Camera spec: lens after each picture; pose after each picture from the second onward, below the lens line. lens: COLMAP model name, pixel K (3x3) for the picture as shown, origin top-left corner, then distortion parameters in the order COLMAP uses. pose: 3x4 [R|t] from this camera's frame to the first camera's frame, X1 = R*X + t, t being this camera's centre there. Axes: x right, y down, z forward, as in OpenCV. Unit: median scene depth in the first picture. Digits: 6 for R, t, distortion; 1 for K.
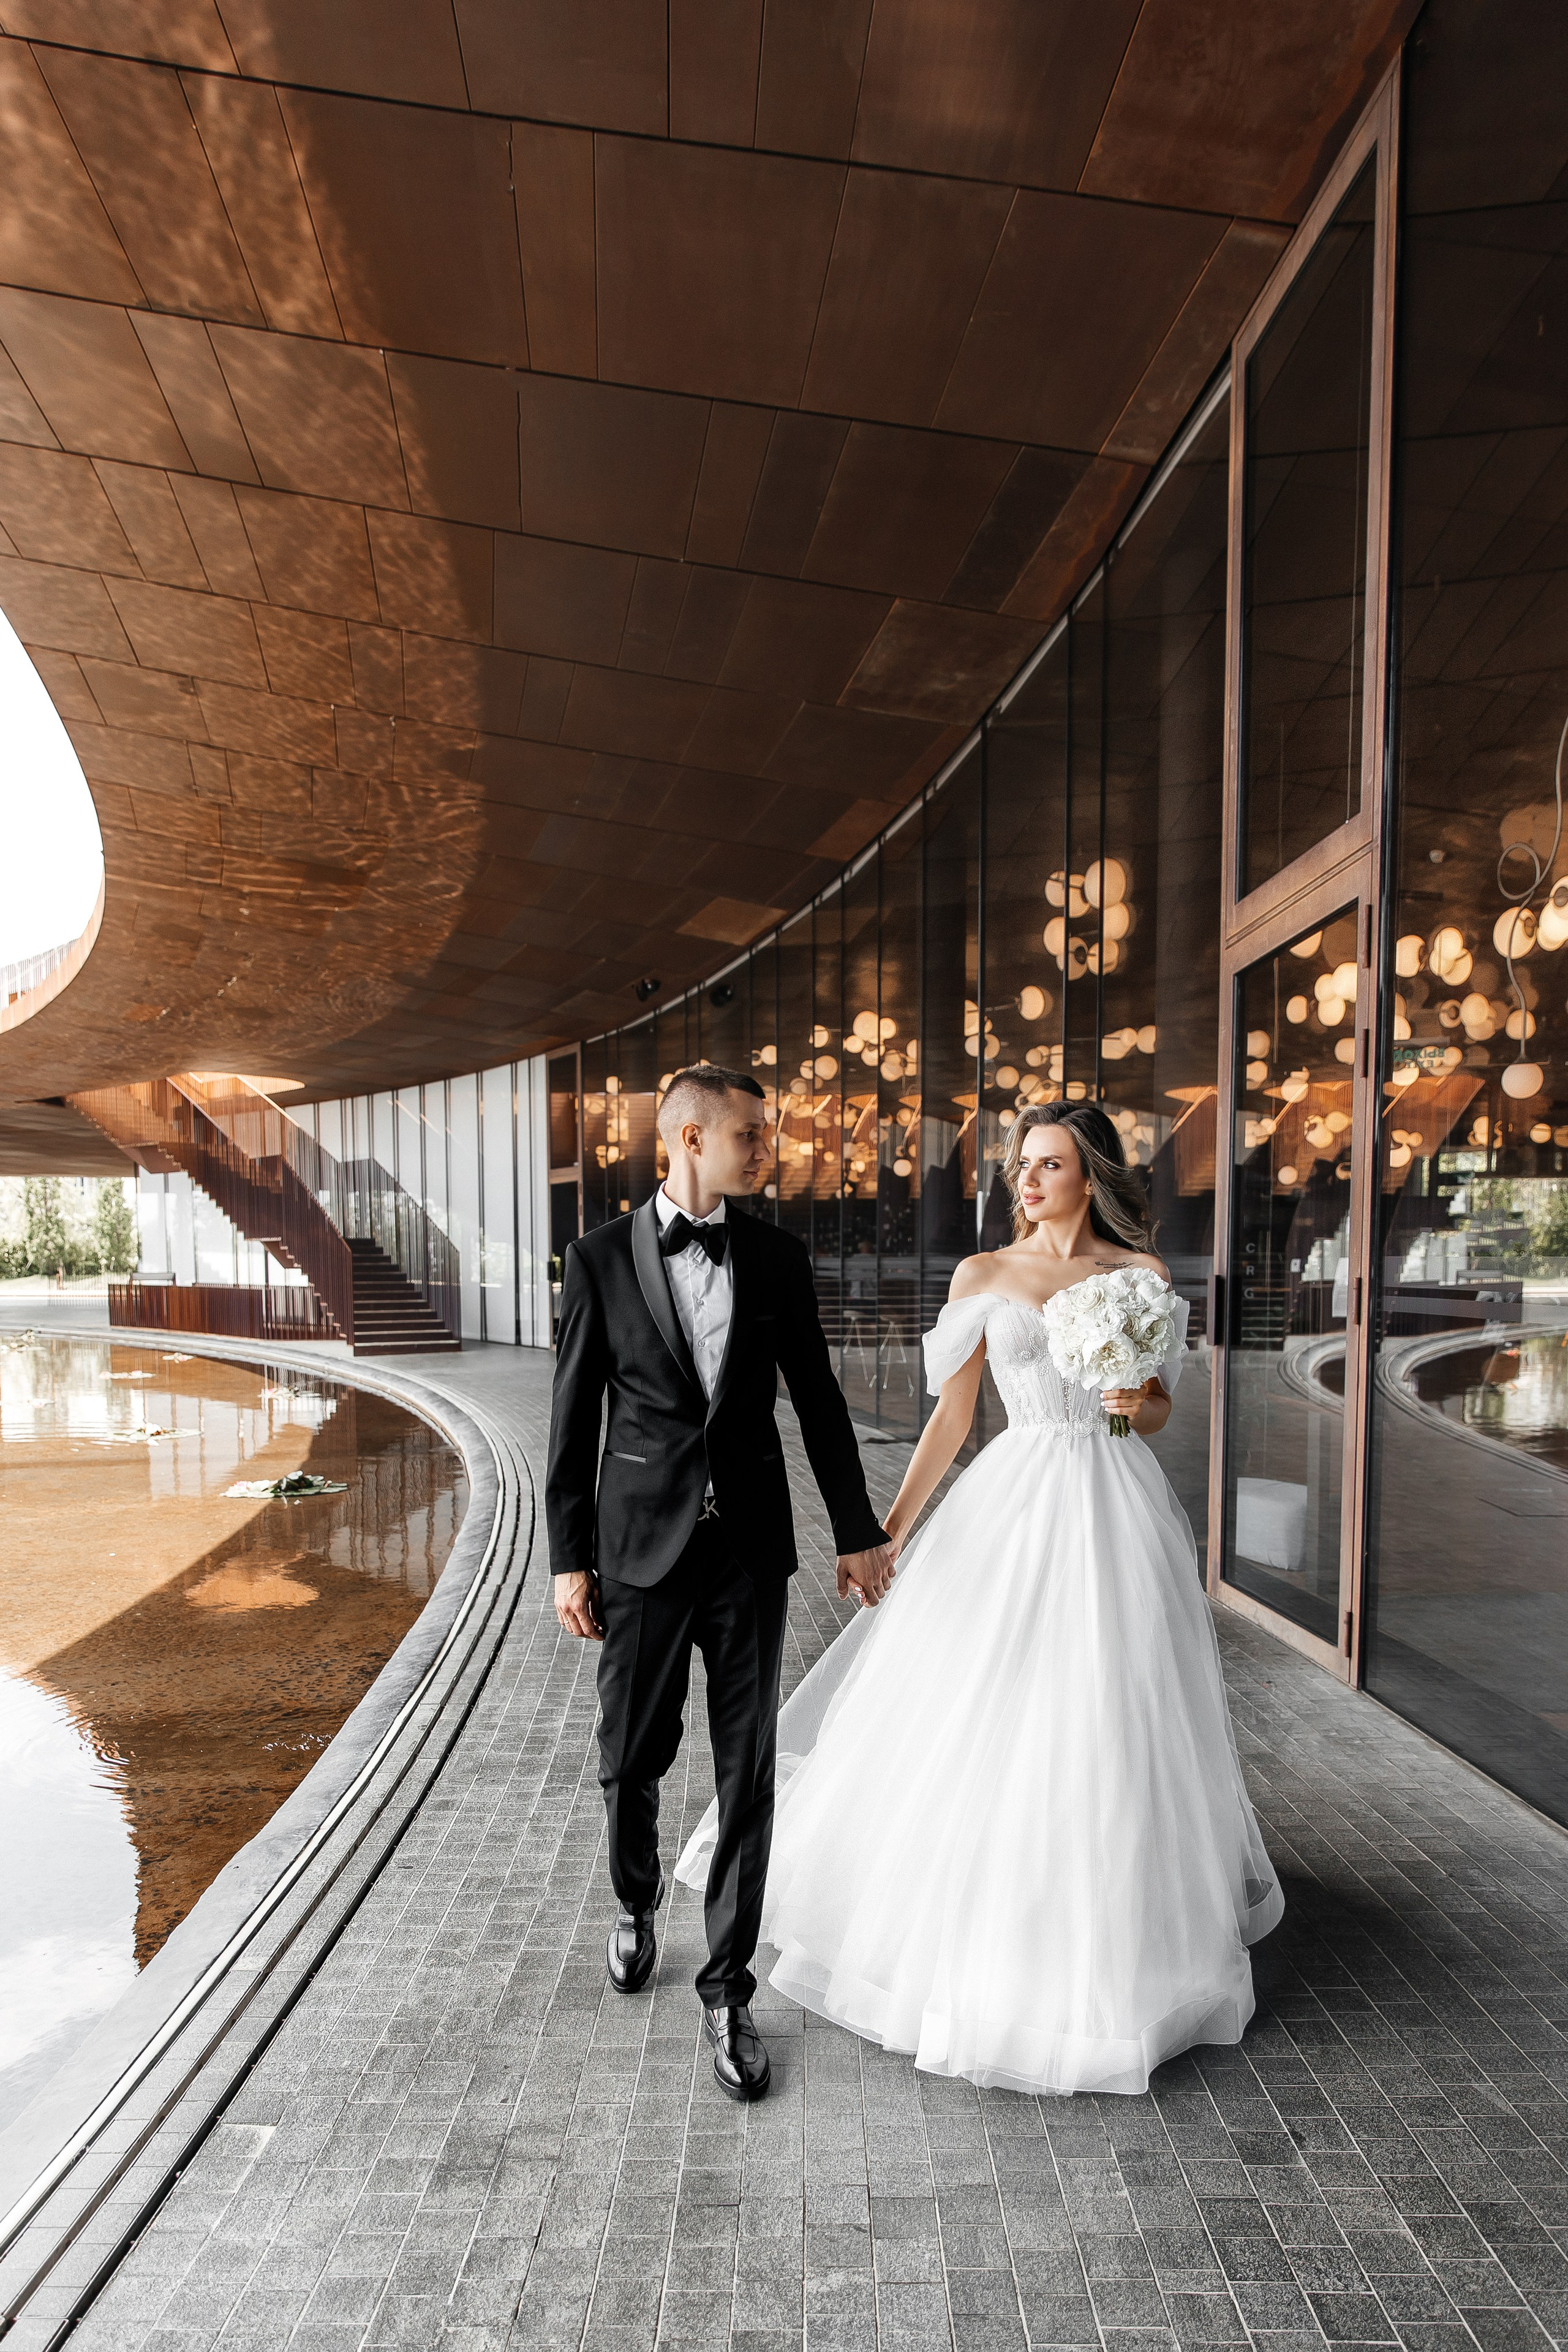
lens RADIAL K [[1574.3, 0, 772.7], [0, 1574.3, 1185.8], [0, 0, 1]] dist [0.008993, -0.002113]
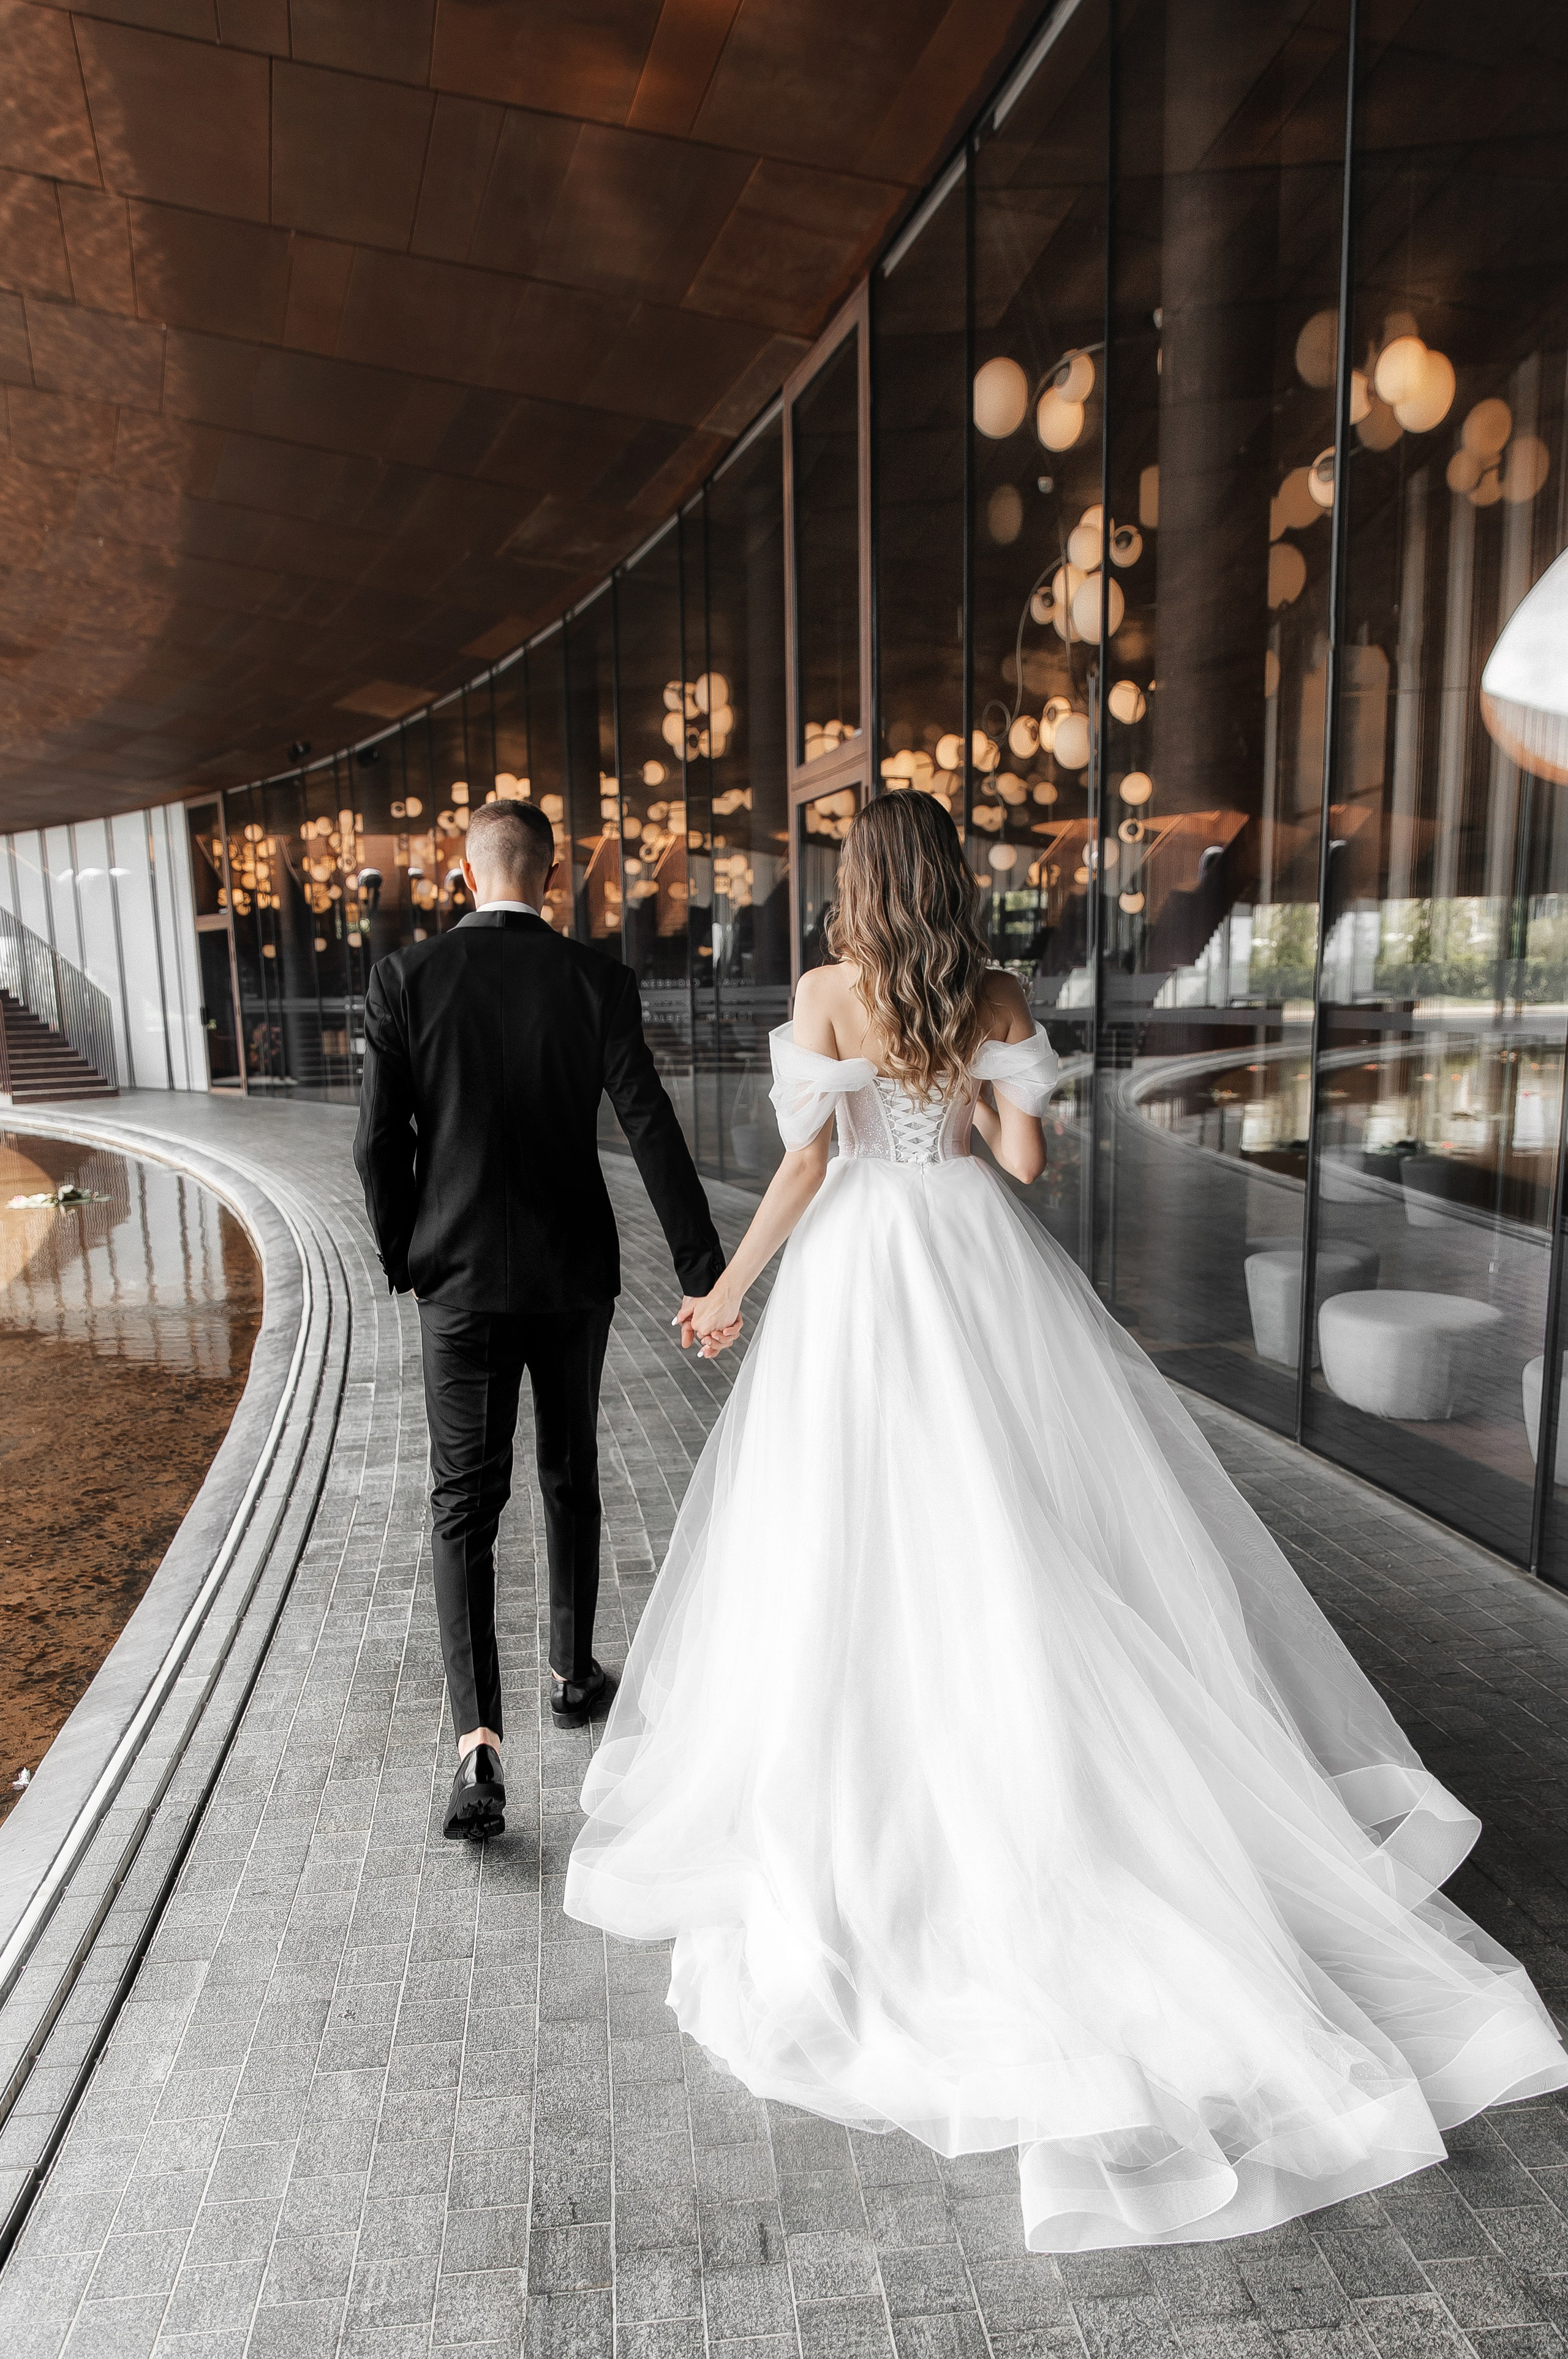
lens RADIAL K [[1578.9, 0, 772.7], [0, 1578.9, 1189.3], [0, 0, 1]] dist [0.008993, -0.002113]
pose [[0.971458, -0.055226, 0.230692, -0.037098], [0.014618, 0.984611, 0.174149, -0.016261], [-0.236760, -0.165806, 0.957316, -0.194893]]
